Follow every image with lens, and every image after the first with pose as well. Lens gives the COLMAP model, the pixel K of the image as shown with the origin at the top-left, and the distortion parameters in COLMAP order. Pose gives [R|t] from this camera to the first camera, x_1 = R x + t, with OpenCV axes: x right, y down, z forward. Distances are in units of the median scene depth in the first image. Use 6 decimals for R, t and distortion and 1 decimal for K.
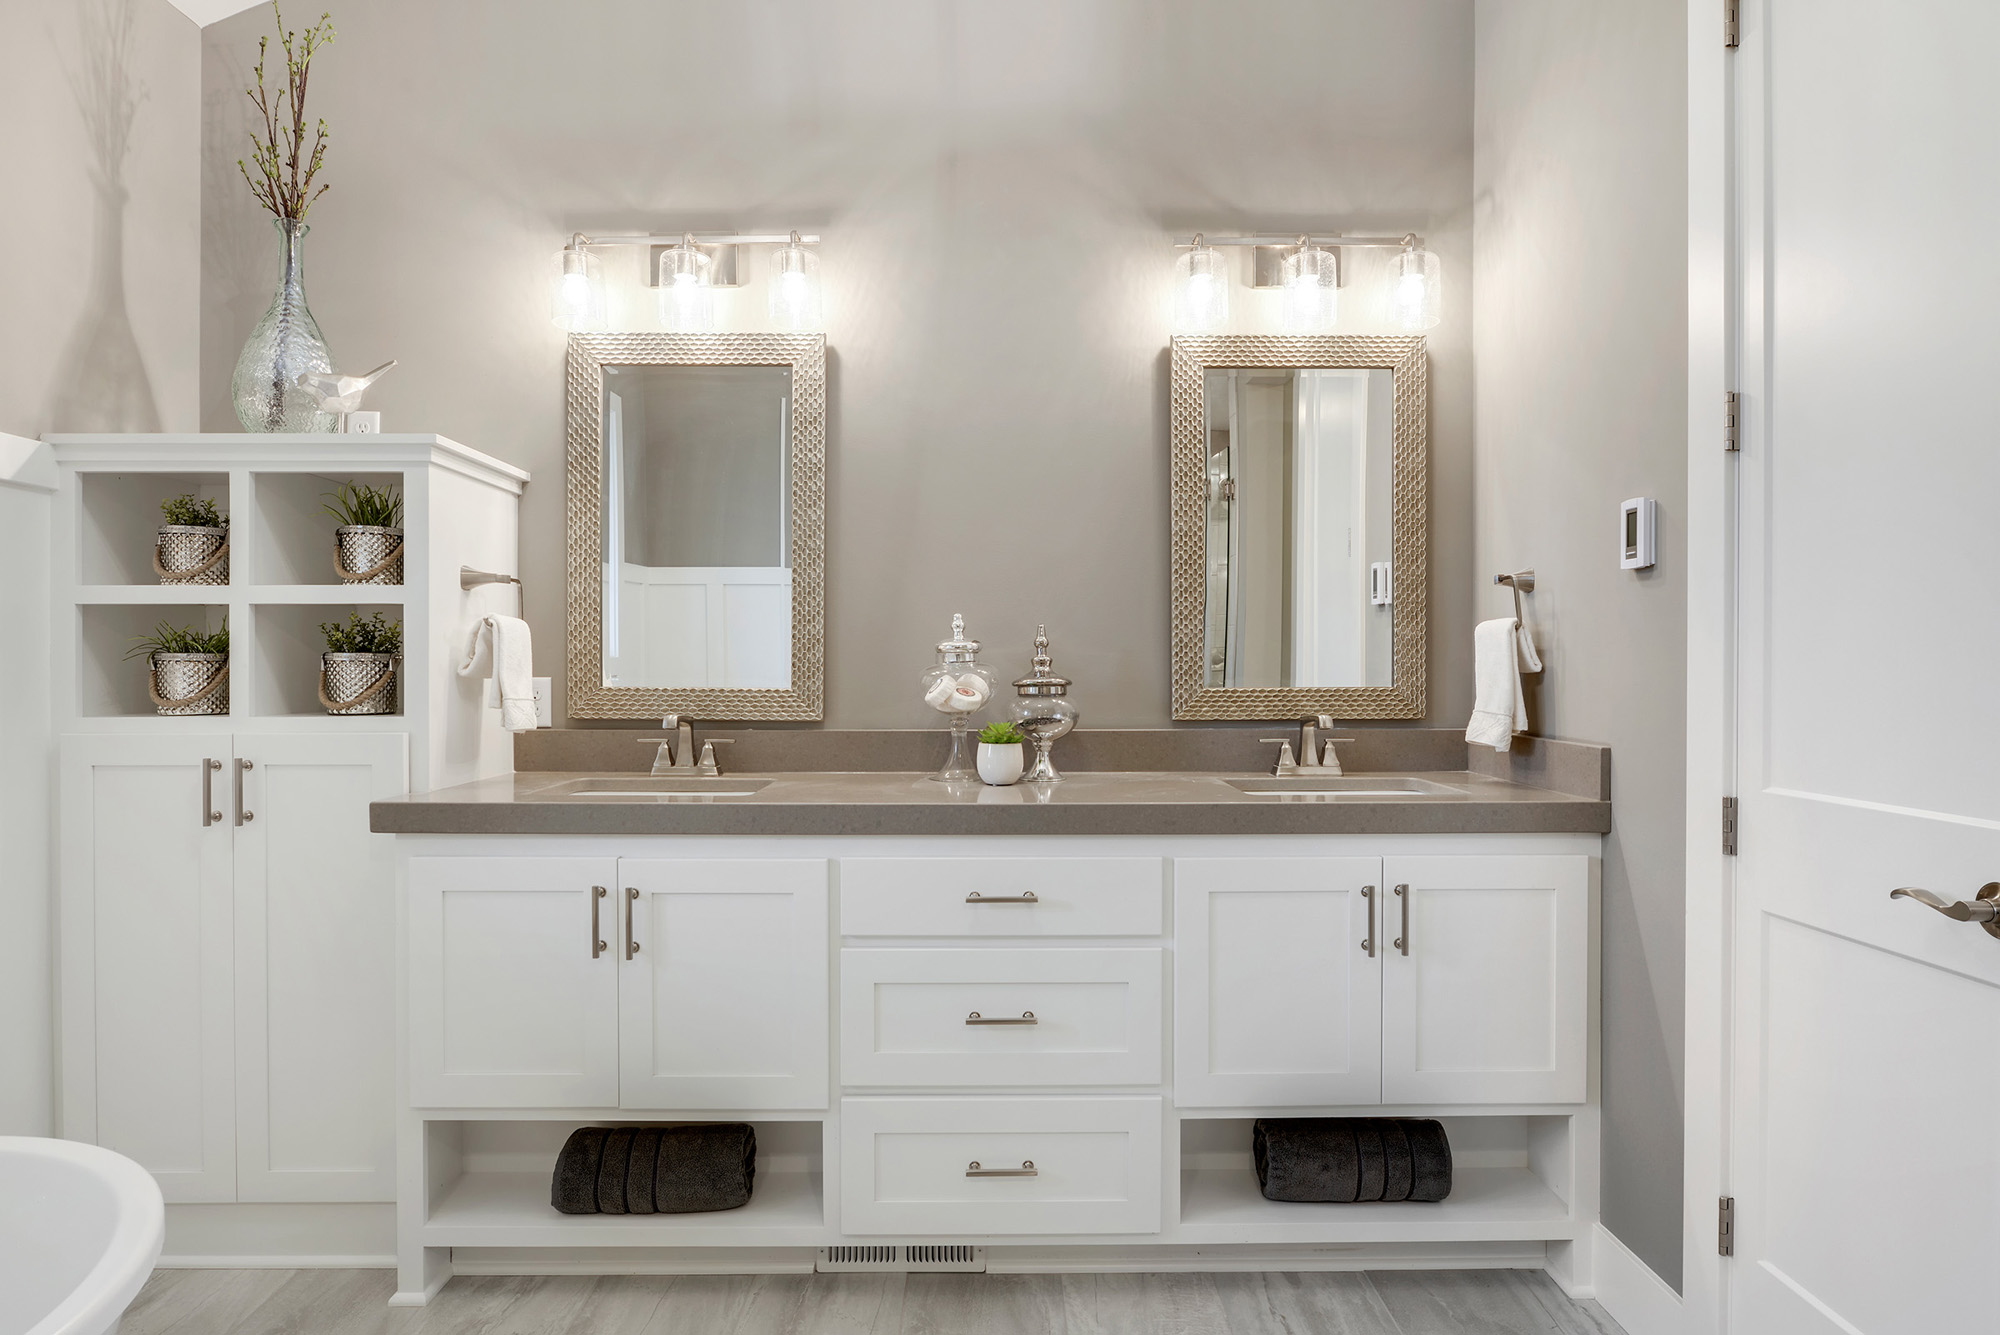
lens RADIAL K [[1089.0, 0, 1000.0], [0, 1089.0, 667.5], [0, 0, 1]] dist [-0.001549, -0.001666]
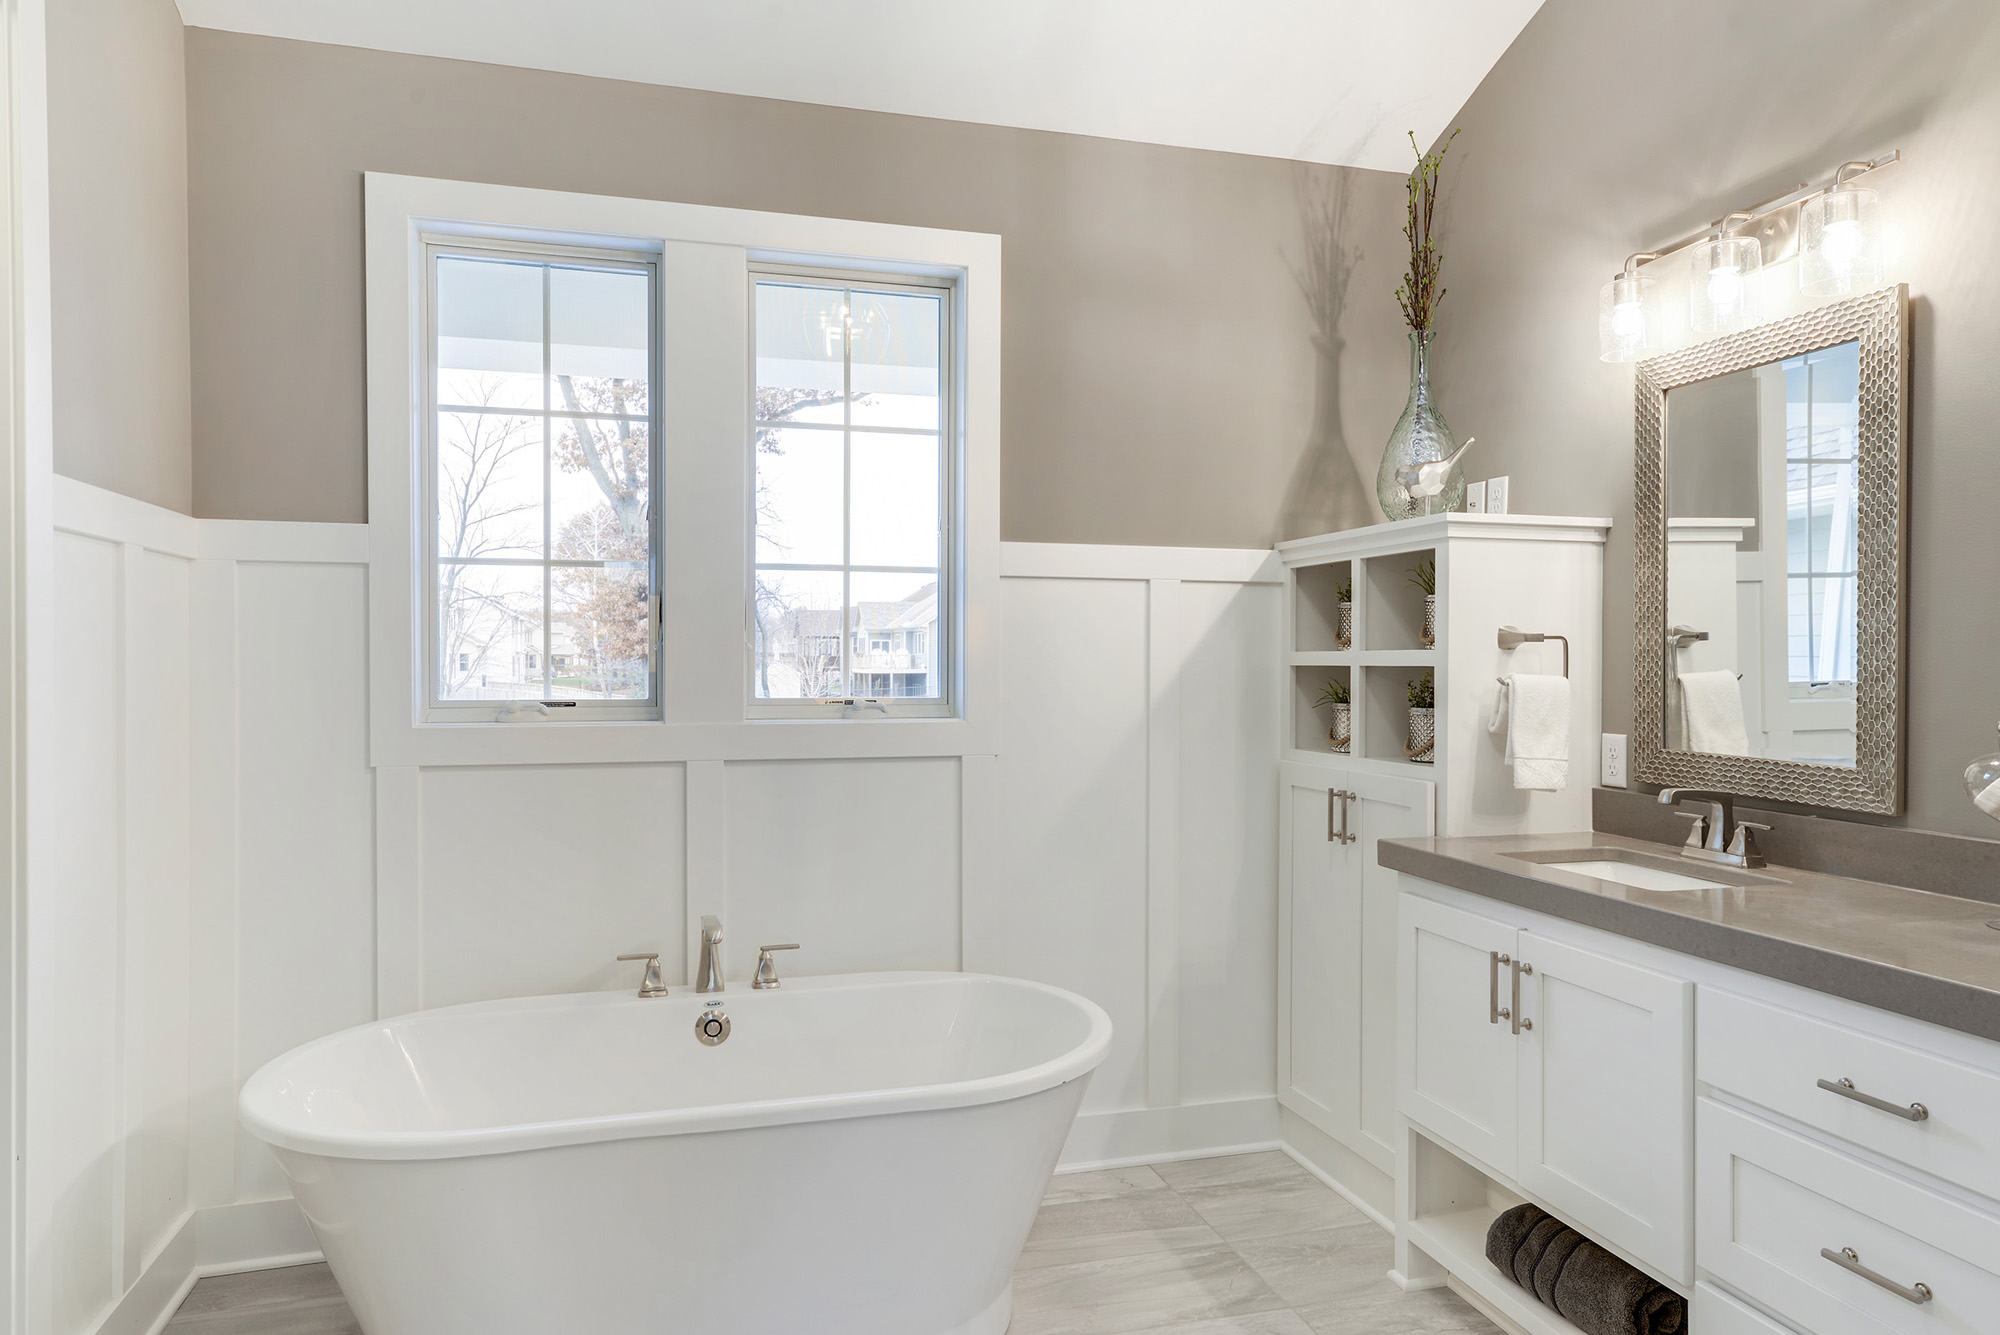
lens RADIAL K [[1304.7, 0, 1000.0], [0, 1304.7, 667.5], [0, 0, 1]] dist [0.030527, -0.000727]
pose [[0.254957, 0.007227, -0.966925, 0.610593], [-0.000593, 0.999973, 0.007318, -0.064176], [0.966952, -0.001292, 0.254954, 0.217315]]
